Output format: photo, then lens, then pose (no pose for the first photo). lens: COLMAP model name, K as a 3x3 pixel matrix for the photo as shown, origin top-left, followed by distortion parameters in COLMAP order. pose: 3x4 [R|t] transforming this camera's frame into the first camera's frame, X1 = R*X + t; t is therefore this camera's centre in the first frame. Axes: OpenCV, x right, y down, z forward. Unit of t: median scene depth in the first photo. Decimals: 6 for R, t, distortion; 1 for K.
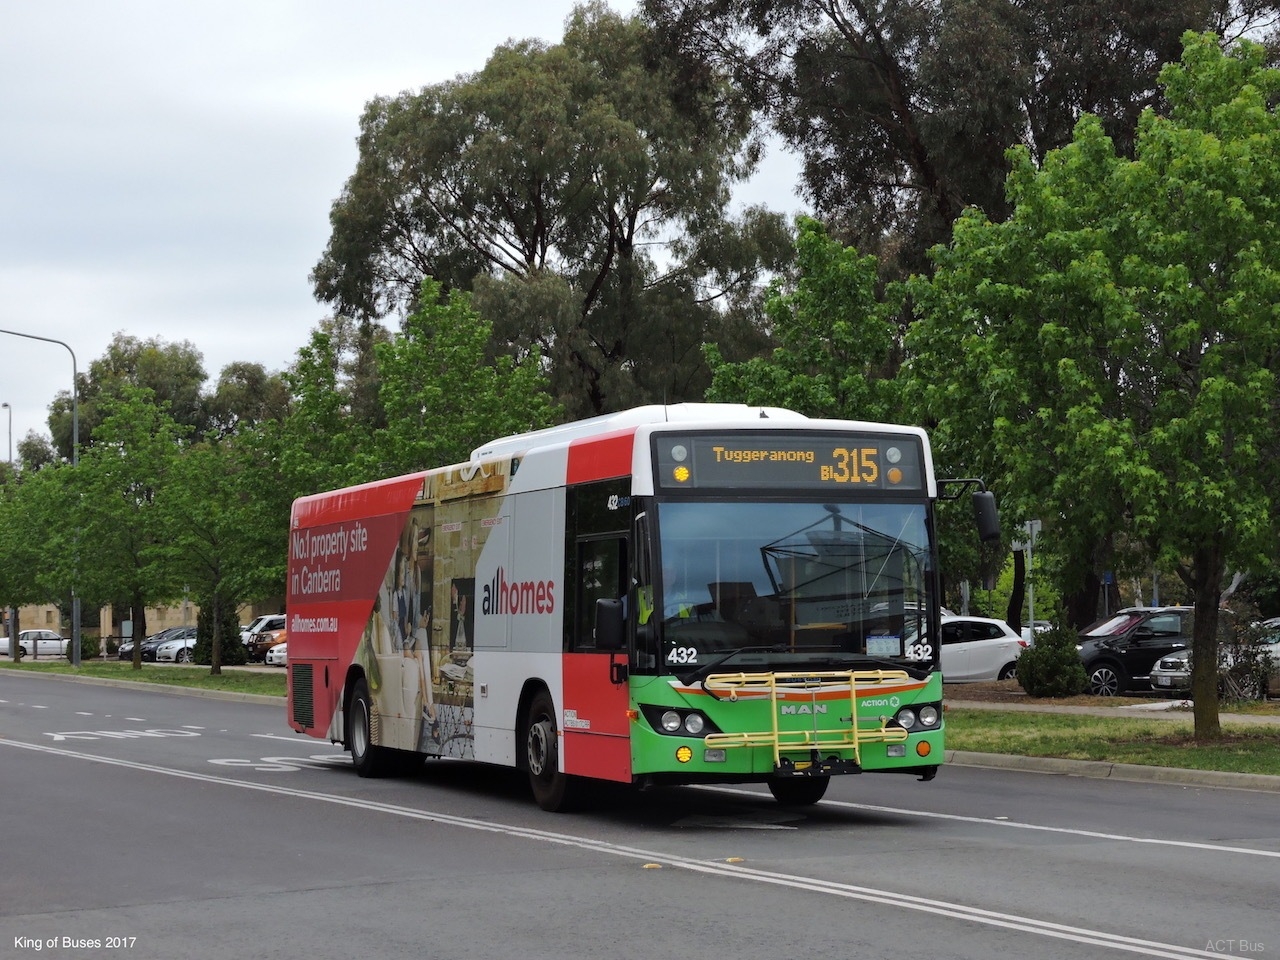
lens RADIAL K [[2982.7, 0, 640.0], [0, 2982.7, 480.2], [0, 0, 1]] dist [-0.453640, 0.000000]
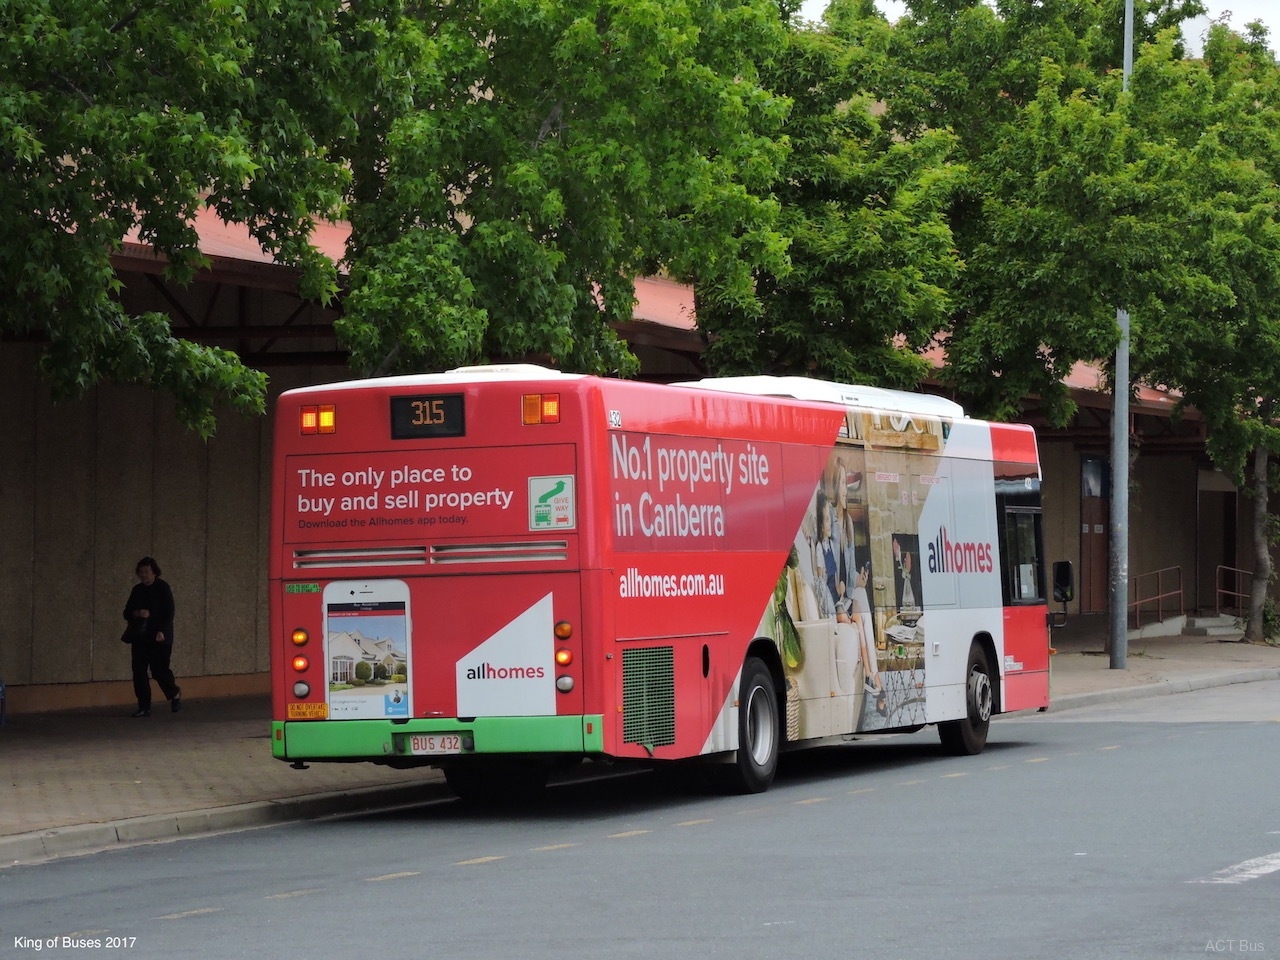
lens RADIAL K [[4294.4, 0, 640.1], [0, 4294.4, 479.9], [0, 0, 1]] dist [-0.043616, 0.000000]
pose [[-0.784130, 0.033173, 0.619710, -0.811274], [-0.011099, 0.997661, -0.067448, 0.105139], [-0.620498, -0.059766, -0.781928, 2.049767]]
